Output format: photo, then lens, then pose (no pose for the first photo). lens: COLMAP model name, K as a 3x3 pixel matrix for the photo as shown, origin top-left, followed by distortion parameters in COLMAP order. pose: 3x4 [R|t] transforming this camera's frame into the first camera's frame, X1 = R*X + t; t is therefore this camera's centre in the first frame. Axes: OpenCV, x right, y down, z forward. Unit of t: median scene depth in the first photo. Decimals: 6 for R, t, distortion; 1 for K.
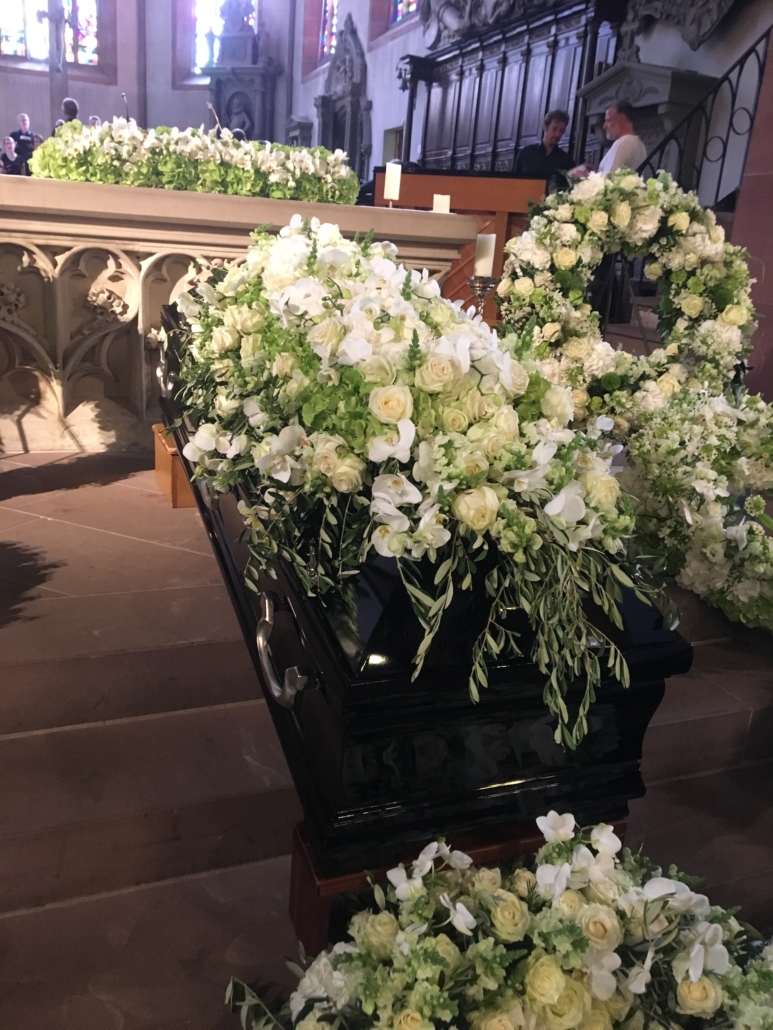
lens RADIAL K [[856.8, 0, 379.7], [0, 856.8, 513.9], [0, 0, 1]] dist [0.096693, -0.143735]
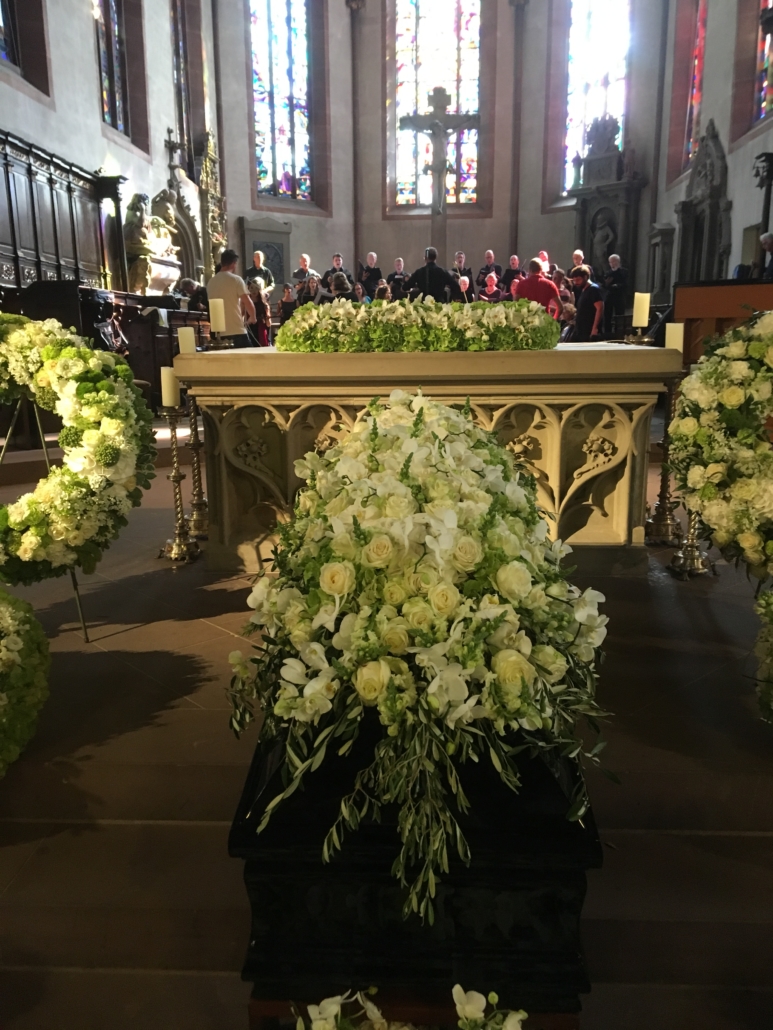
lens RADIAL K [[856.8, 0, 386.6], [0, 856.8, 517.3], [0, 0, 1]] dist [0.096693, -0.143735]
pose [[0.910234, 0.013183, -0.413885, 0.247724], [-0.057304, 0.993887, -0.094367, -0.047321], [0.410111, 0.109613, 0.905425, -0.010675]]
